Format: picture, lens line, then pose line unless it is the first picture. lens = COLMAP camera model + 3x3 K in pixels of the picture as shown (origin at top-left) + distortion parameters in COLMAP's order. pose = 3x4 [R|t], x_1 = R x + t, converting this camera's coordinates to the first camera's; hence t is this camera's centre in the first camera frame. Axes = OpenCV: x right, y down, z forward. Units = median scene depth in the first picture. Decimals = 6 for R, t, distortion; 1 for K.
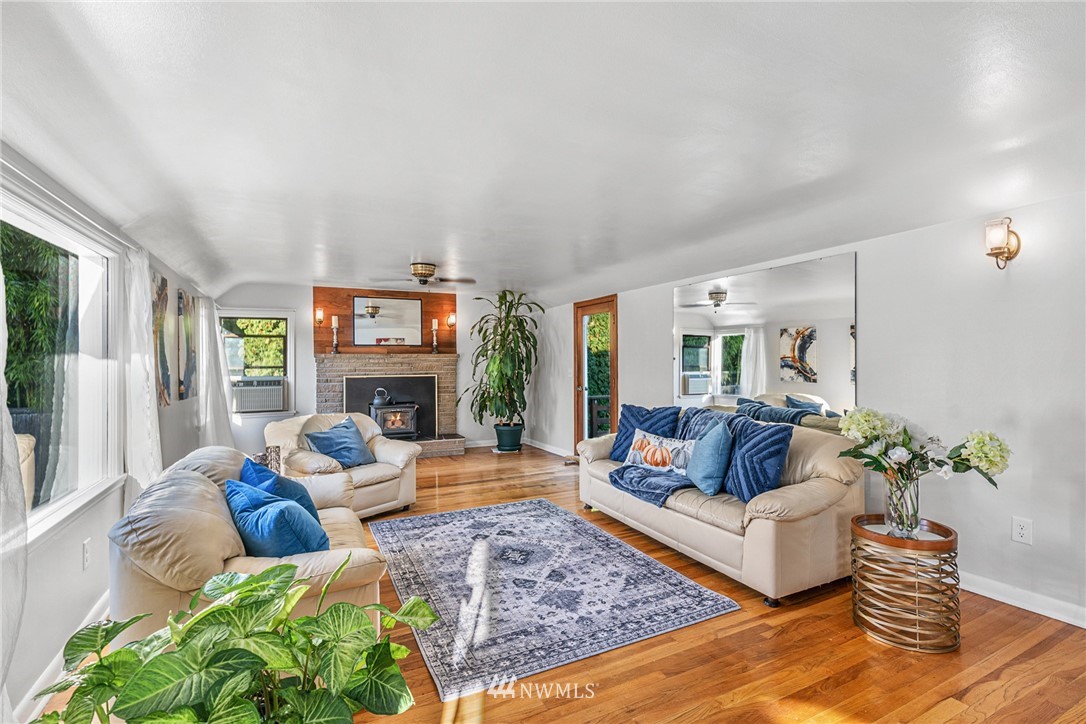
lens RADIAL K [[499.9, 0, 553.9], [0, 499.9, 360.9], [0, 0, 1]] dist [-0.004387, -0.000224]
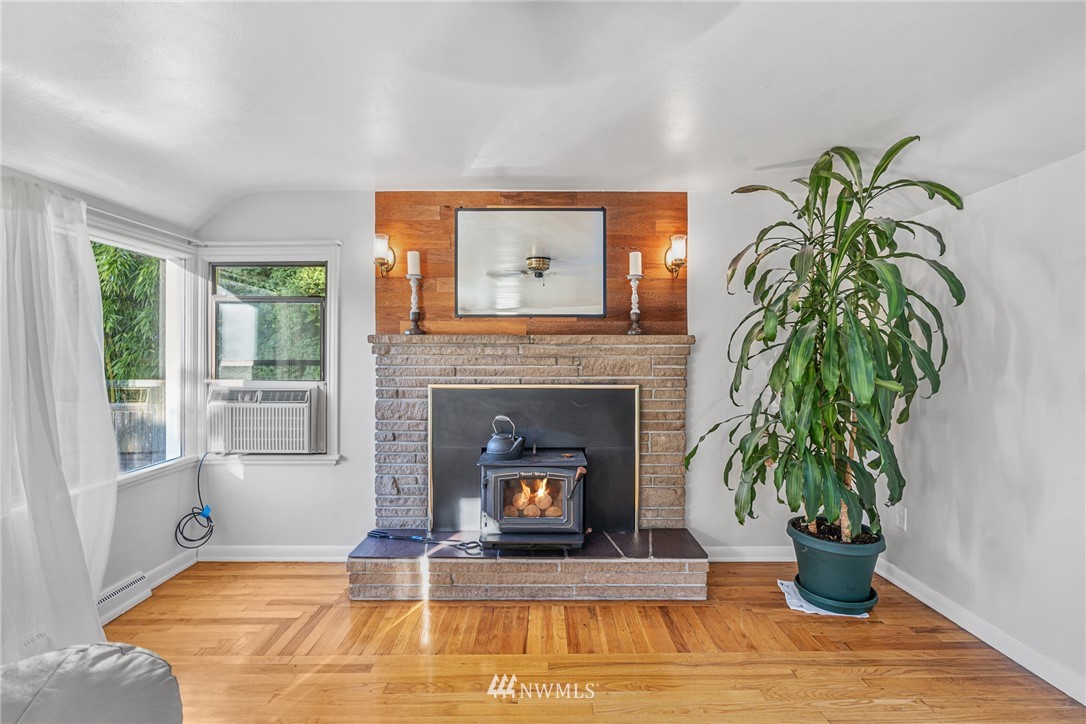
lens RADIAL K [[479.6, 0, 543.8], [0, 479.6, 357.4], [0, 0, 1]] dist [-0.001940, 0.000043]
pose [[0.885653, 0.009660, -0.464246, -0.128992], [-0.005943, 0.999938, 0.009468, 0.001462], [0.464309, -0.005626, 0.885656, 0.661248]]
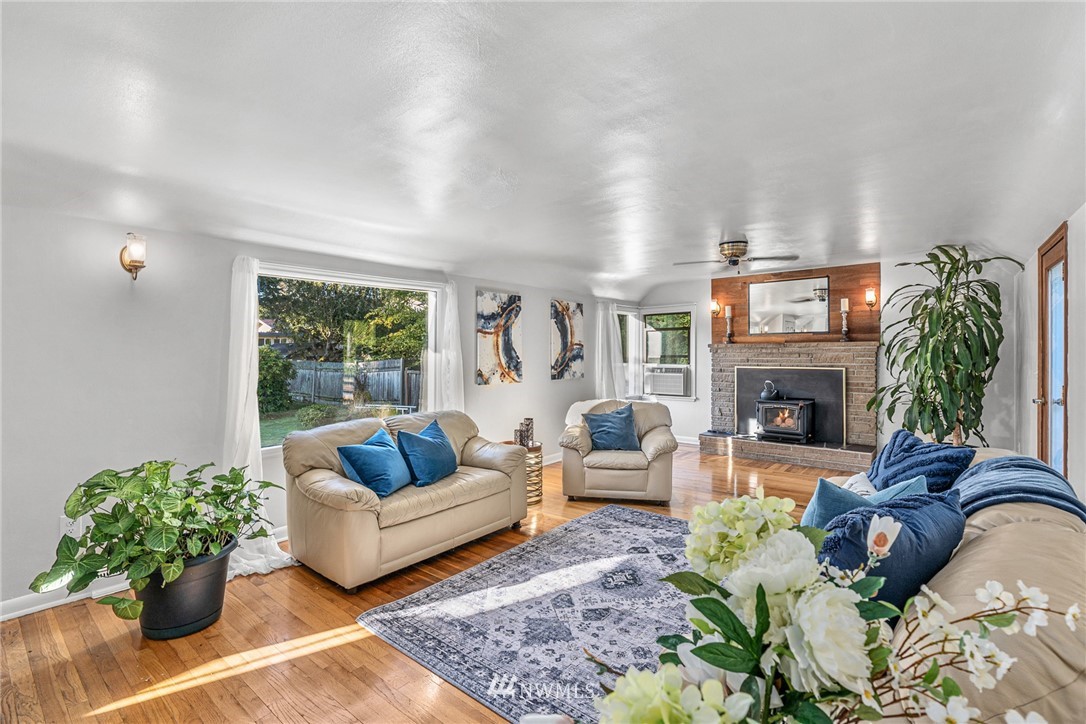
lens RADIAL K [[499.9, 0, 553.9], [0, 499.9, 360.9], [0, 0, 1]] dist [-0.004387, -0.000224]
pose [[0.406711, 0.019735, -0.913344, 0.327967], [0.003447, 0.999726, 0.023137, -0.004012], [0.913551, -0.012558, 0.406531, 0.273139]]
